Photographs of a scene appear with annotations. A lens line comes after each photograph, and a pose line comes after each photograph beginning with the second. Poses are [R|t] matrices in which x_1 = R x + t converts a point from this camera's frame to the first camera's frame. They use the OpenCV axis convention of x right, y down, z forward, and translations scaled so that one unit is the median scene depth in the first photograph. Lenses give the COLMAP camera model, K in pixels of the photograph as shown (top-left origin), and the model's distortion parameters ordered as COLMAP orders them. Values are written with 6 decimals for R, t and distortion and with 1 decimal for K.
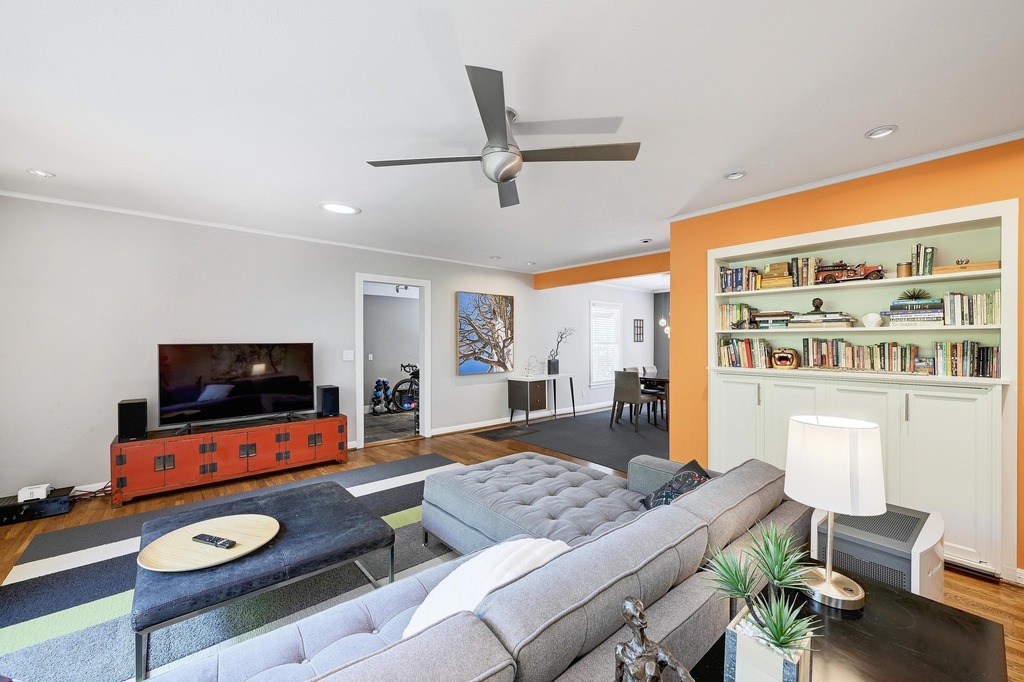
lens RADIAL K [[408.1, 0, 504.3], [0, 408.1, 343.2], [0, 0, 1]] dist [0.004394, -0.000678]
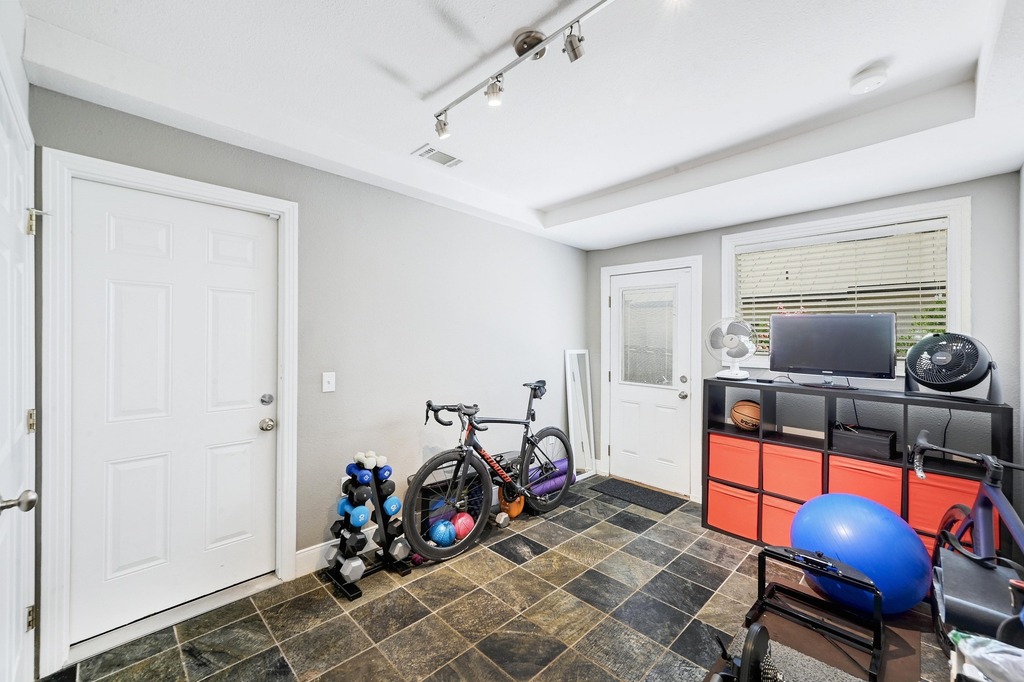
lens RADIAL K [[408.1, 0, 510.7], [0, 408.1, 341.9], [0, 0, 1]] dist [0.004394, -0.000678]
pose [[0.996475, 0.016941, 0.082165, -0.411563], [-0.017582, 0.999820, 0.007086, 0.002163], [-0.082030, -0.008506, 0.996594, 1.291547]]
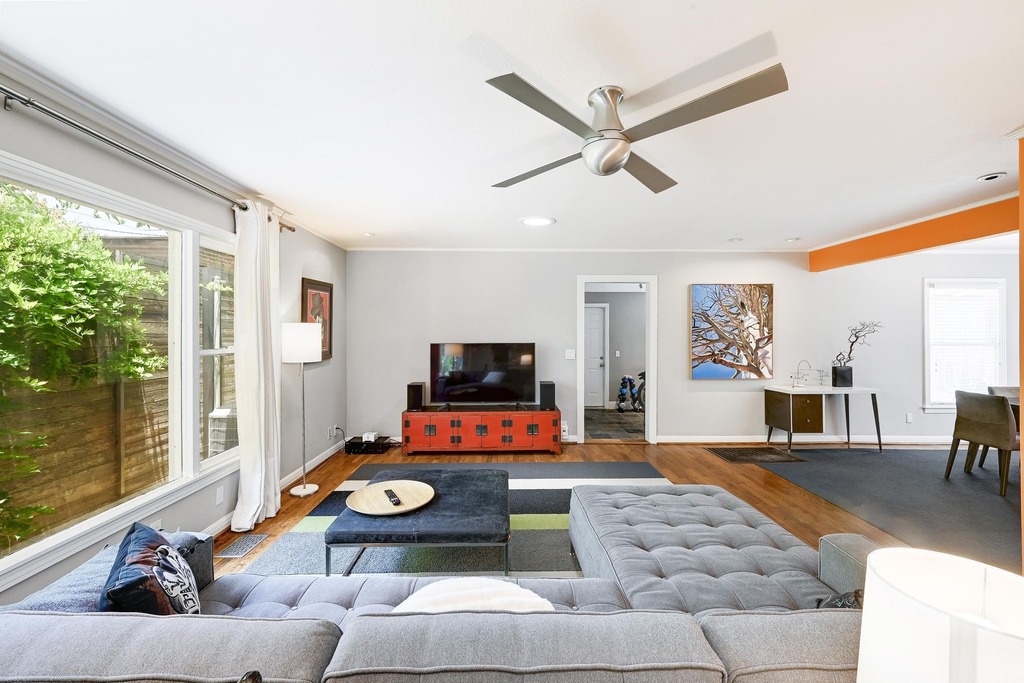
lens RADIAL K [[408.1, 0, 507.4], [0, 408.1, 340.3], [0, 0, 1]] dist [0.004394, -0.000678]
pose [[0.772924, 0.011063, -0.634402, 0.188382], [-0.003073, 0.999902, 0.013692, -0.022965], [0.634491, -0.008633, 0.772882, 0.088679]]
